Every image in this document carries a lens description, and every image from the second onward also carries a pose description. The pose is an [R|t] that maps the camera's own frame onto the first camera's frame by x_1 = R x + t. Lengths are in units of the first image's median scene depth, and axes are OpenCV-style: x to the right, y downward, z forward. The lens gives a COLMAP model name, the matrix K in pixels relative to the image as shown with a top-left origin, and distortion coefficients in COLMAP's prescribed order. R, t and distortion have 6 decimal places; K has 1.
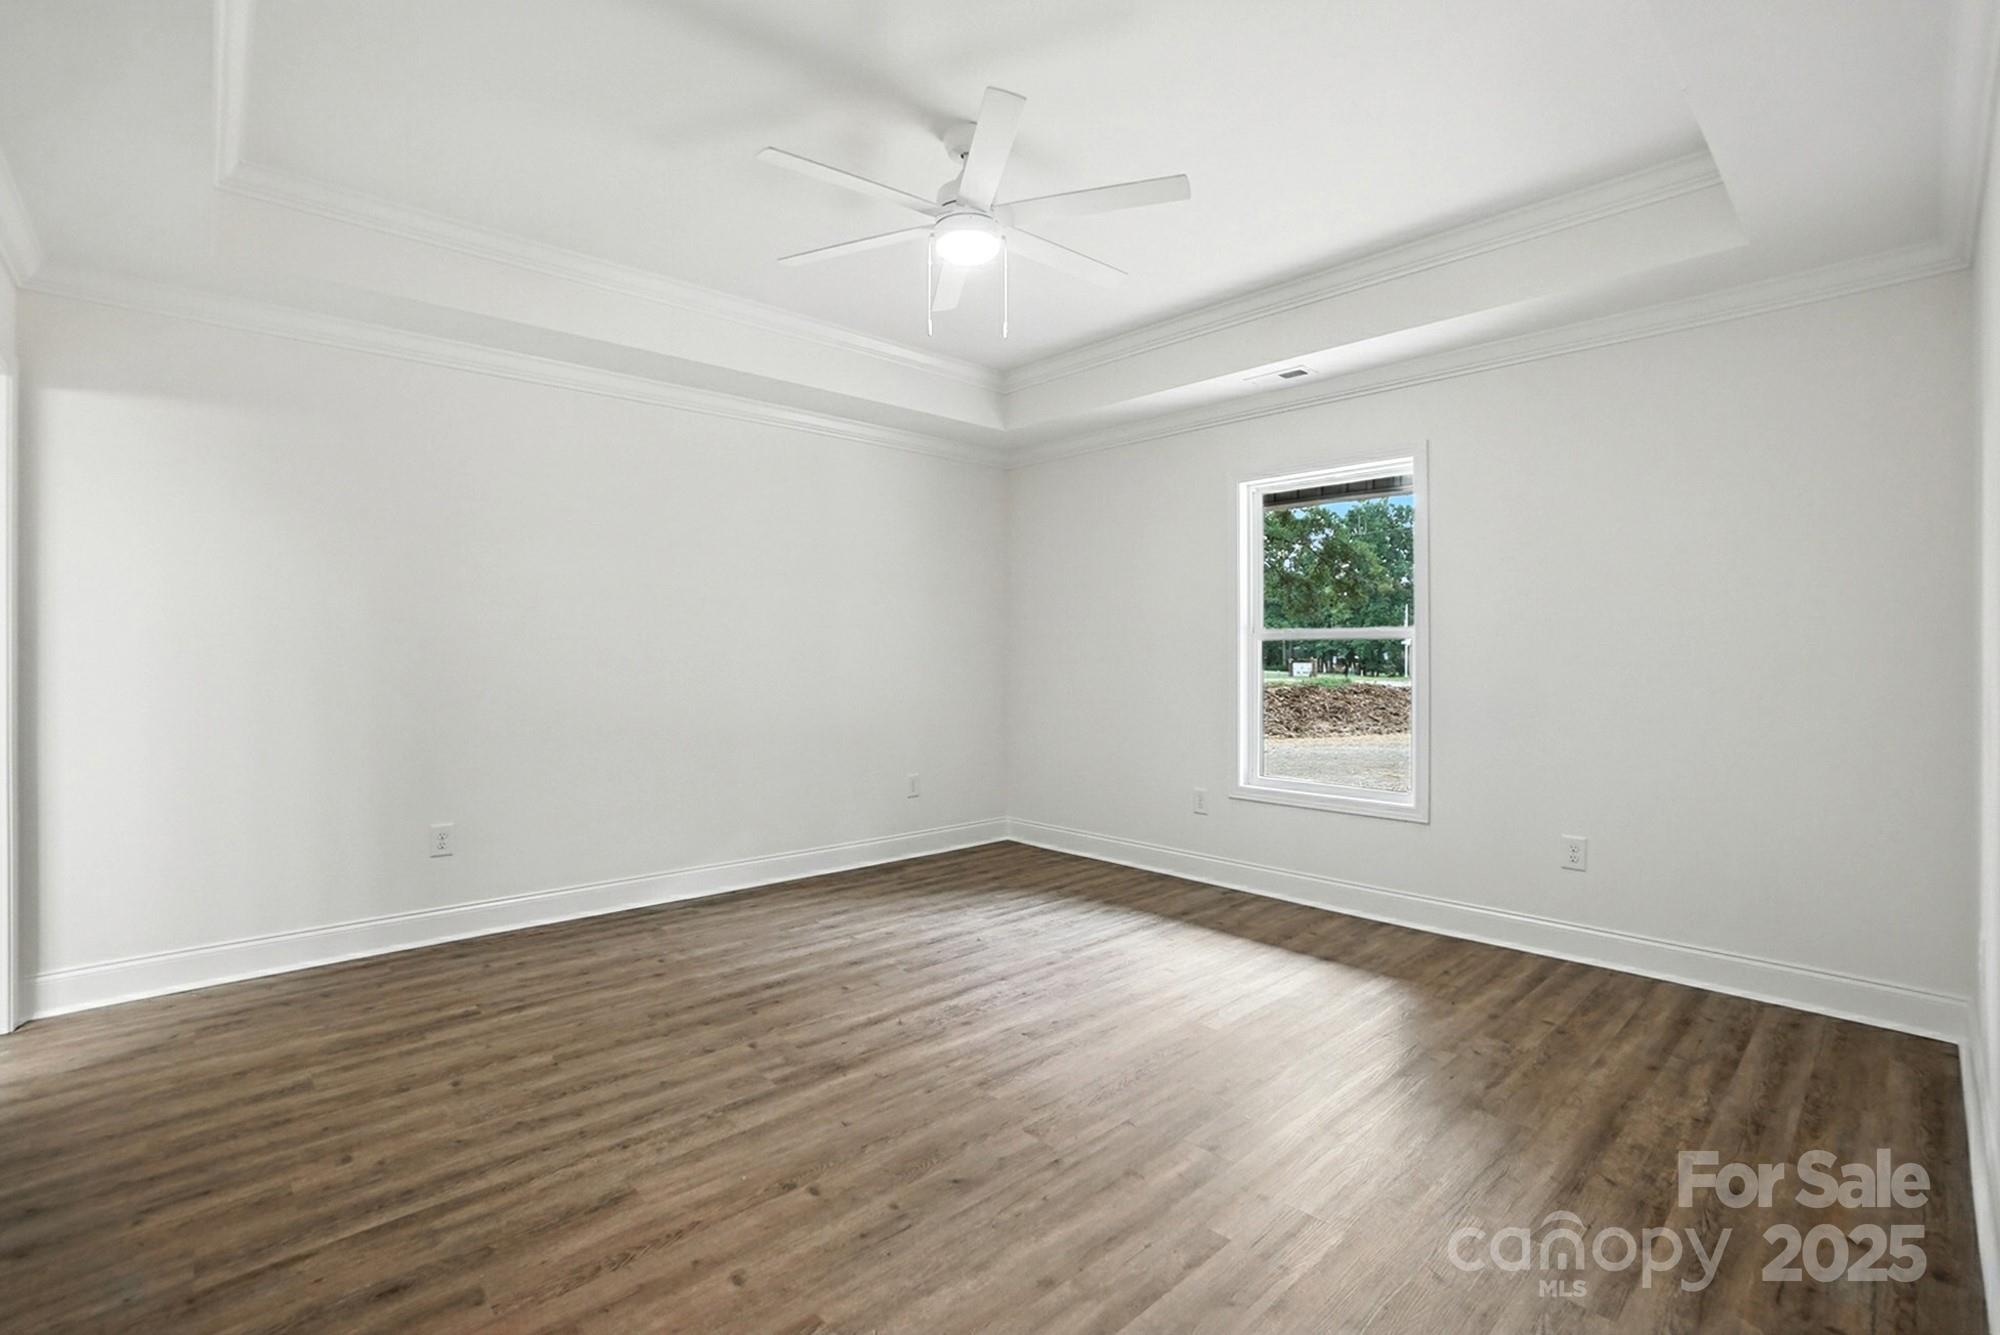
lens RADIAL K [[890.7, 0, 987.0], [0, 890.7, 658.1], [0, 0, 1]] dist [-0.062520, 0.022766]
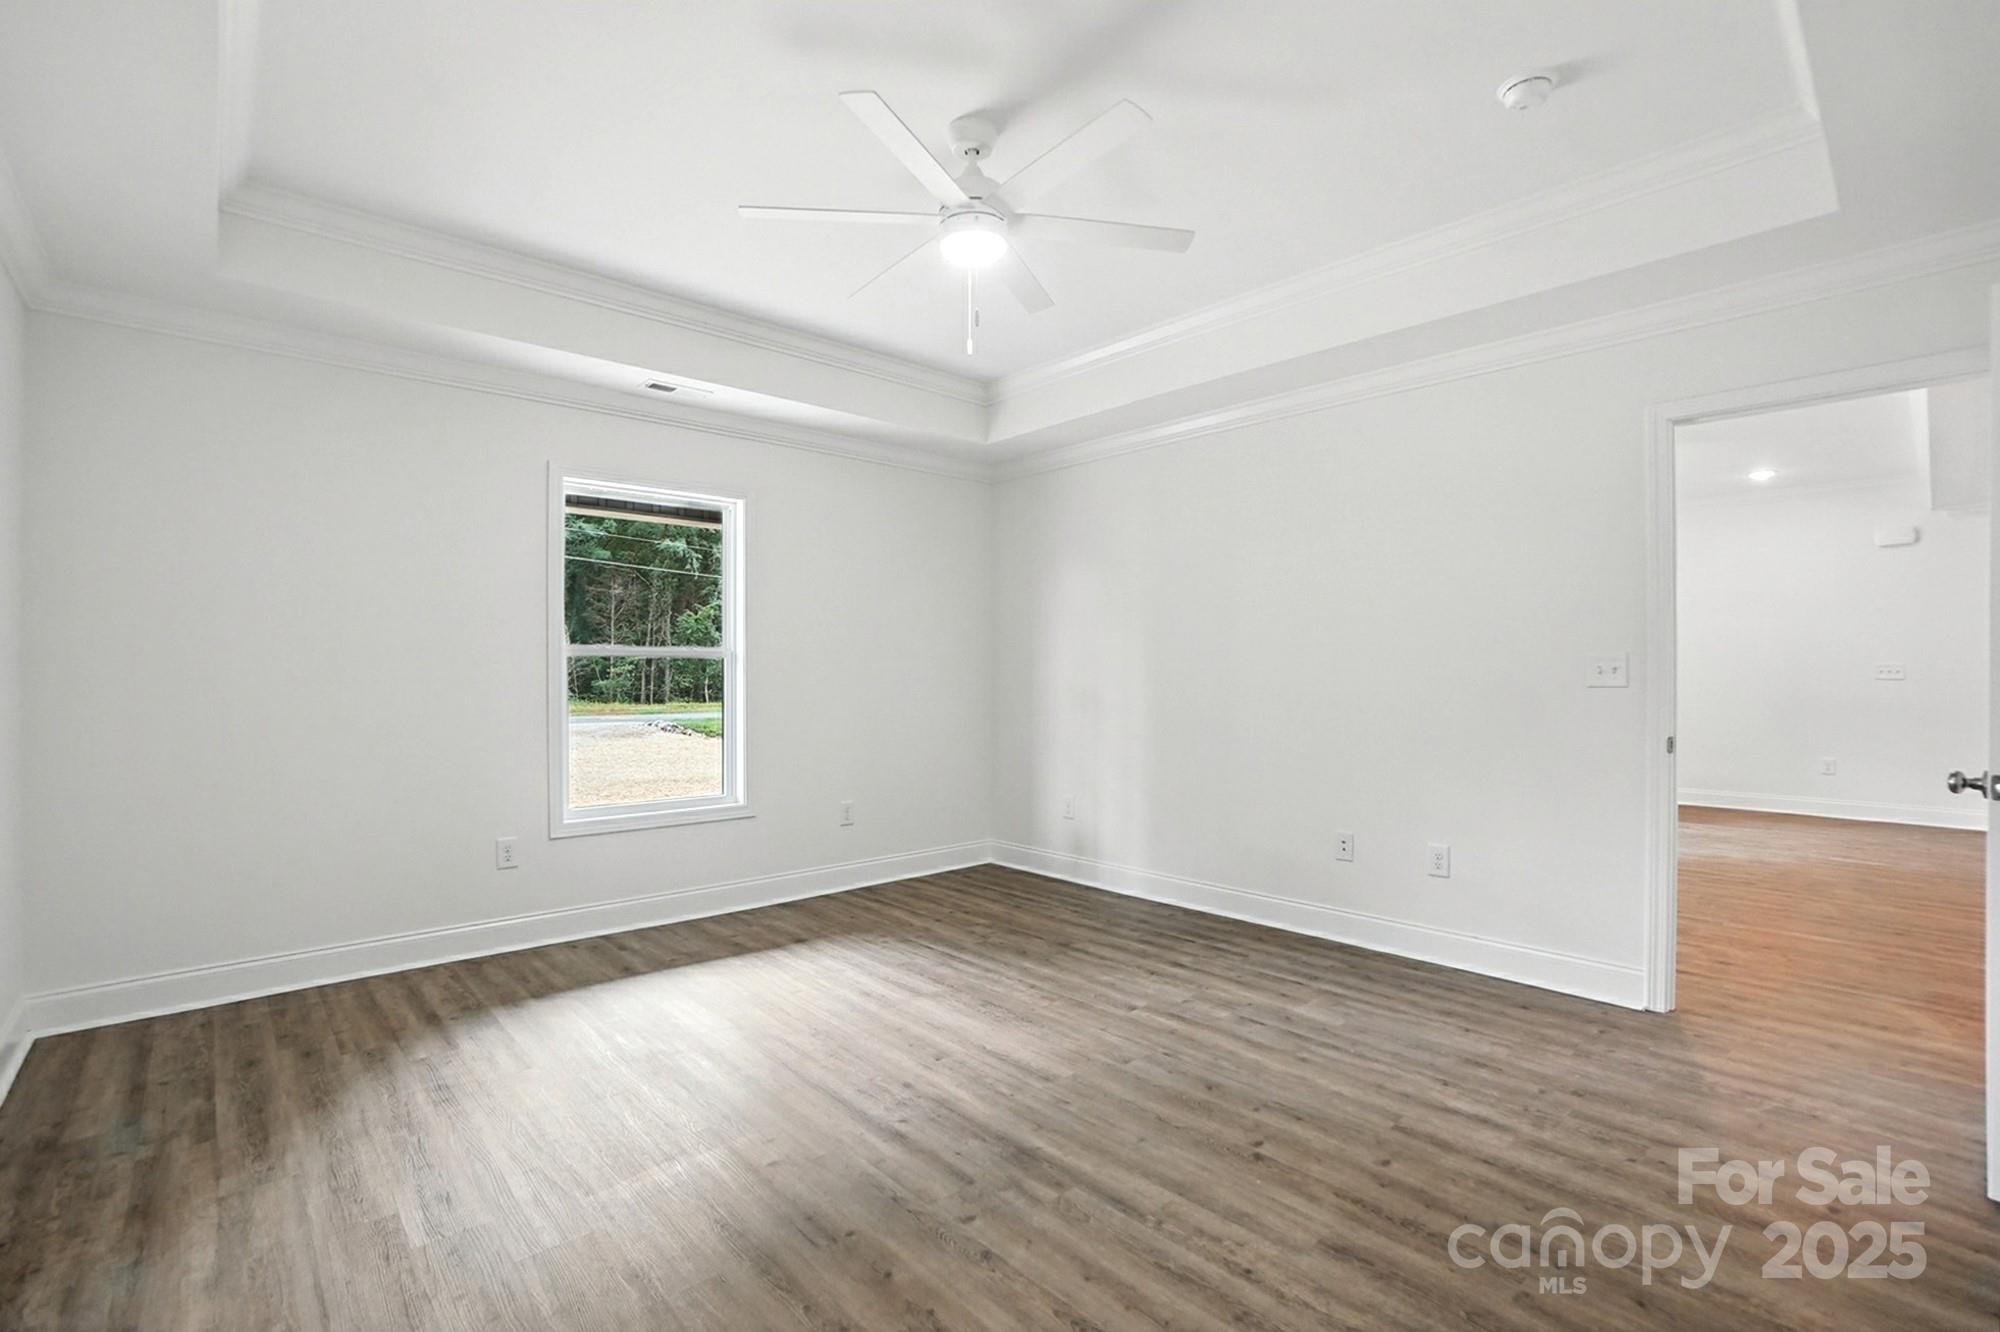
lens RADIAL K [[890.7, 0, 987.0], [0, 890.7, 656.6], [0, 0, 1]] dist [-0.062520, 0.022766]
pose [[0.014050, 0.016518, 0.999765, -0.959080], [0.005468, 0.999847, -0.016596, -0.003848], [-0.999886, 0.005700, 0.013957, 0.948438]]
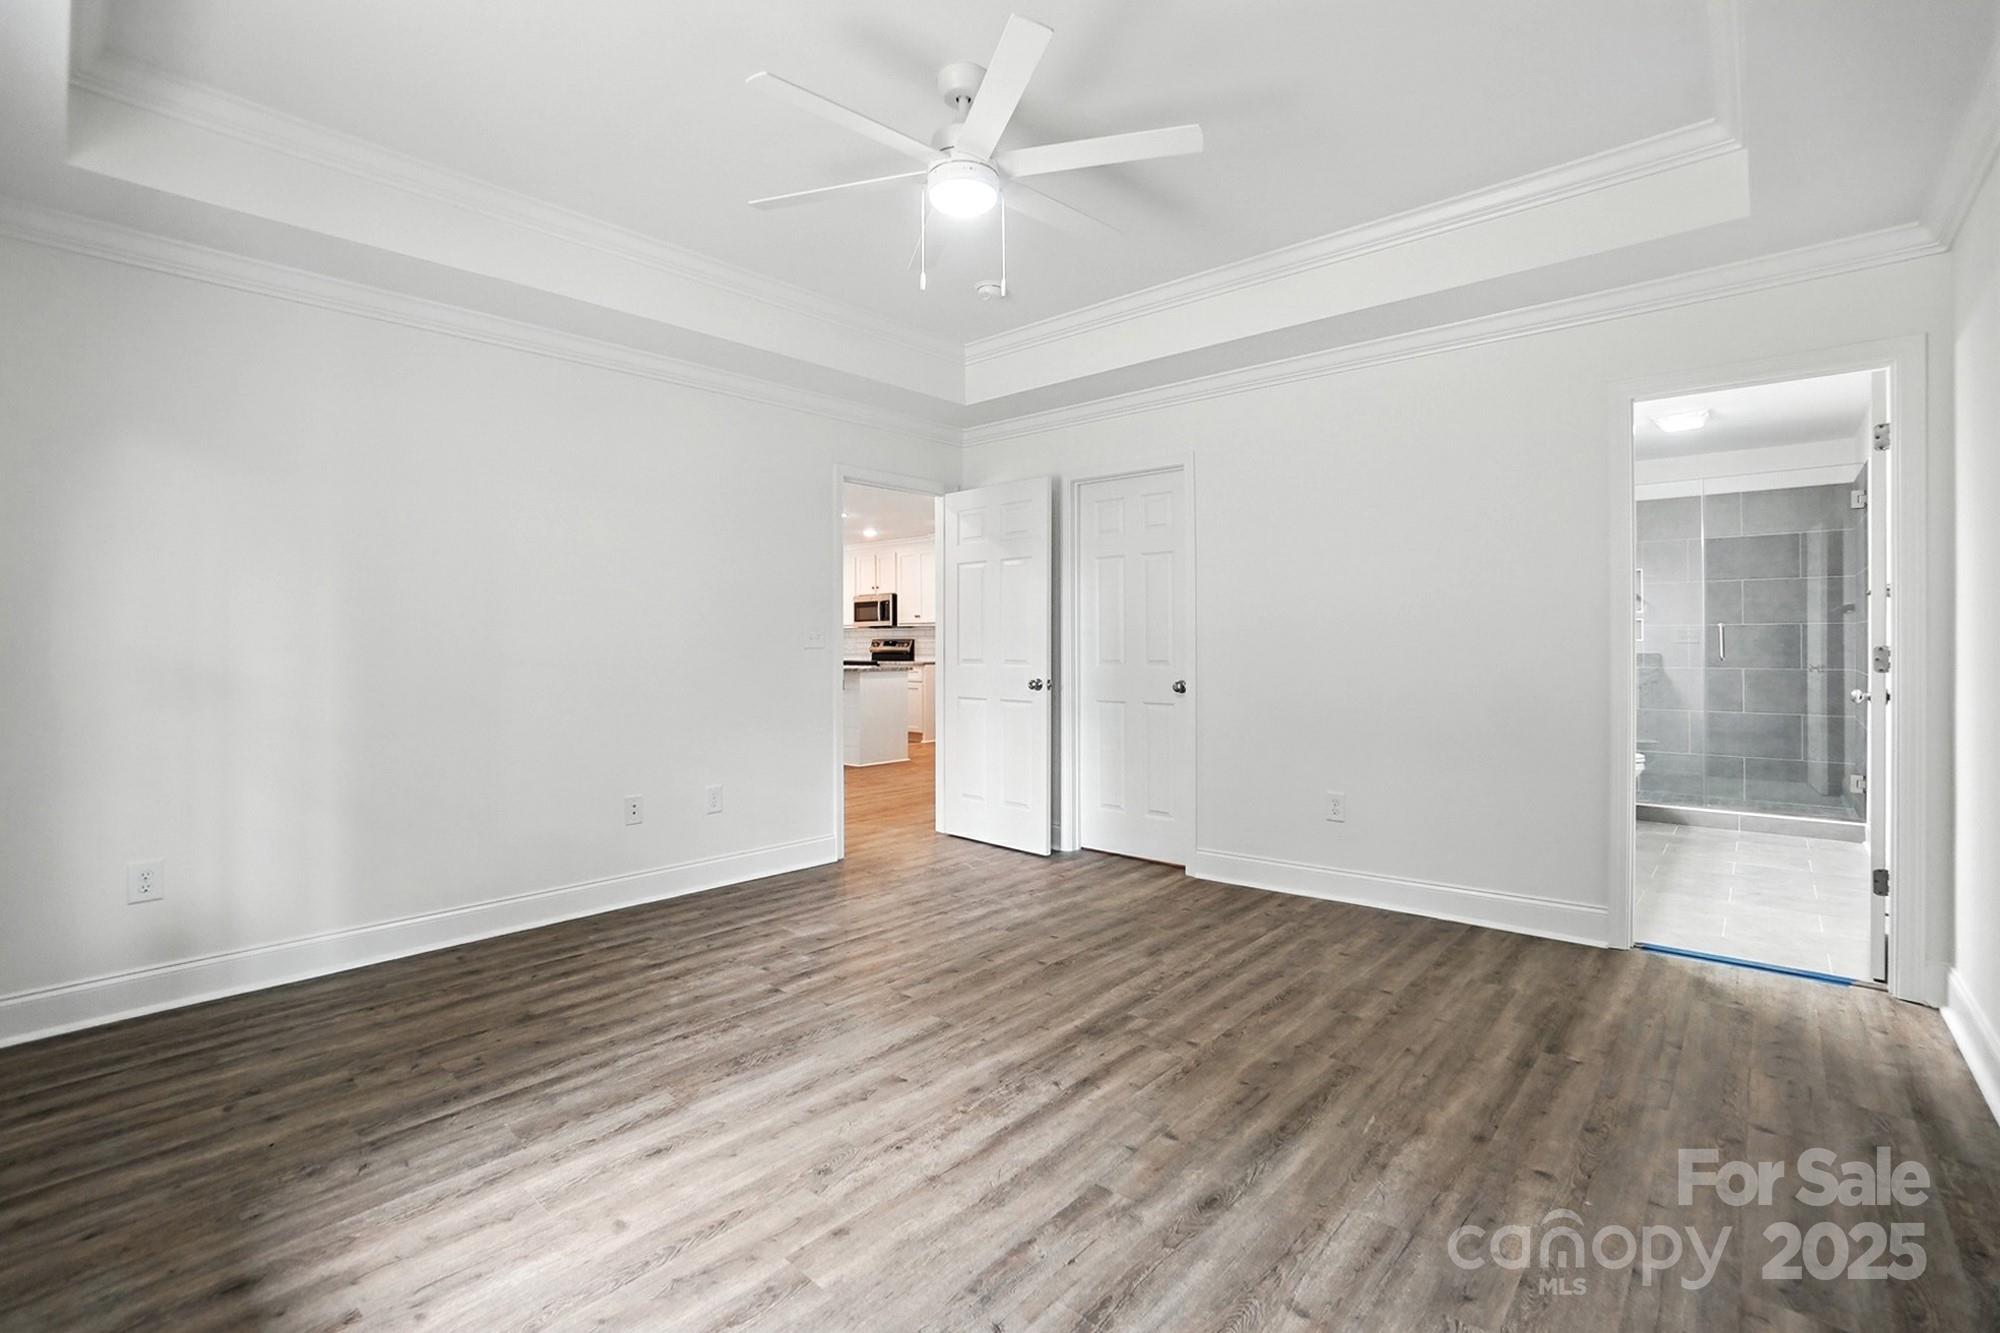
lens RADIAL K [[900.2, 0, 963.8], [0, 900.2, 637.4], [0, 0, 1]] dist [-0.061811, 0.024006]
pose [[-0.997579, 0.003513, -0.069458, 0.043738], [0.003515, 0.999994, 0.000092, 0.000651], [0.069458, -0.000152, -0.997585, 1.893357]]
